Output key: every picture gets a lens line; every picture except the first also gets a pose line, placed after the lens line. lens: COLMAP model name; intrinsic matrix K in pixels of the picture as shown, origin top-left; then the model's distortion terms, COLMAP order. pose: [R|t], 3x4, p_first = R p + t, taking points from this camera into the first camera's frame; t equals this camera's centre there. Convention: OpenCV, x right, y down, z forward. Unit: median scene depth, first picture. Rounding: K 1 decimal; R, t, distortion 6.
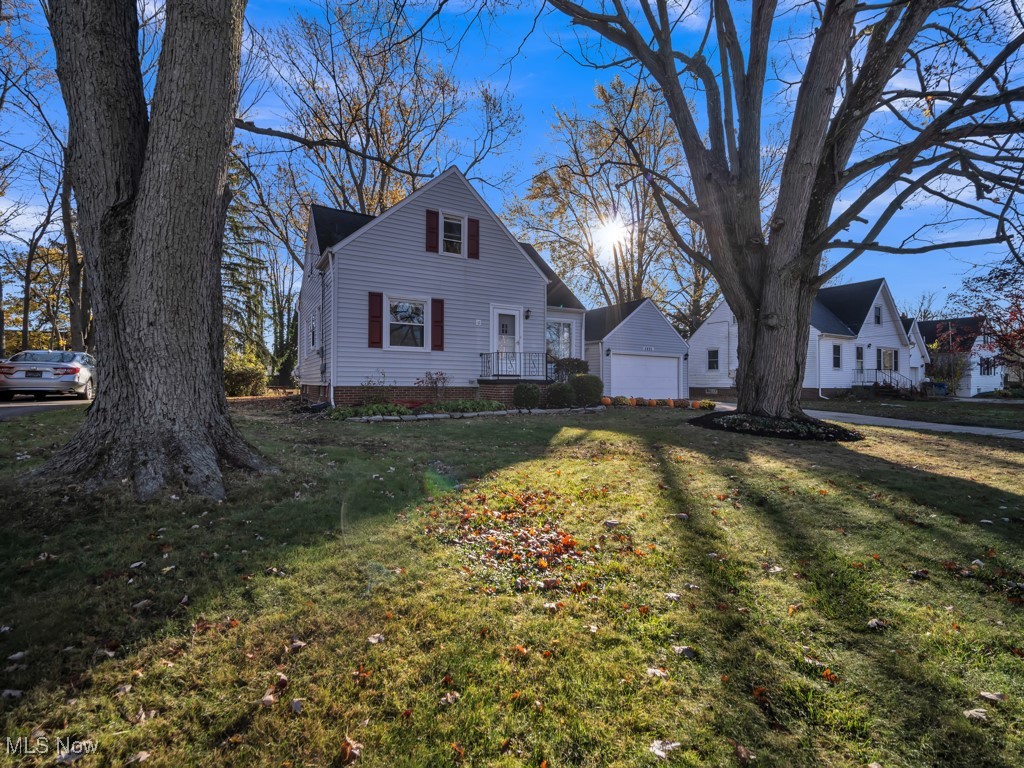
lens RADIAL K [[456.4, 0, 513.4], [0, 456.4, 377.9], [0, 0, 1]] dist [-0.001327, 0.000006]
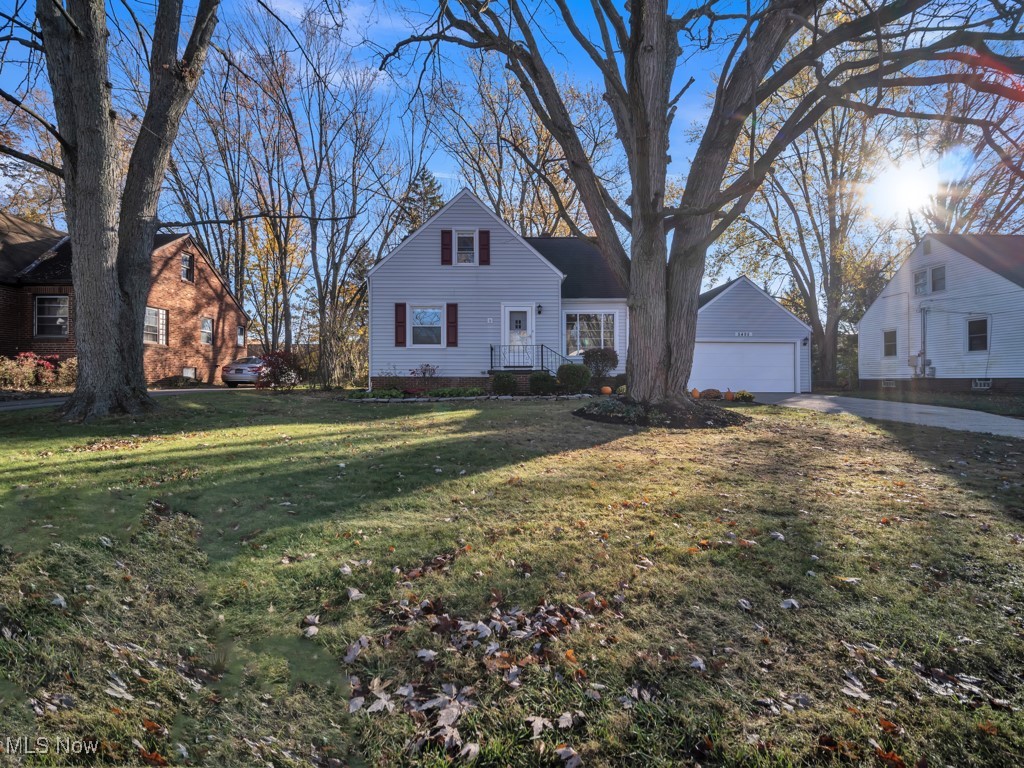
lens RADIAL K [[456.4, 0, 513.4], [0, 456.4, 377.9], [0, 0, 1]] dist [-0.001327, 0.000006]
pose [[0.874409, -0.011075, -0.485064, 0.548035], [0.012406, 0.999923, -0.000466, 0.023755], [0.485031, -0.005610, 0.874479, 0.035277]]
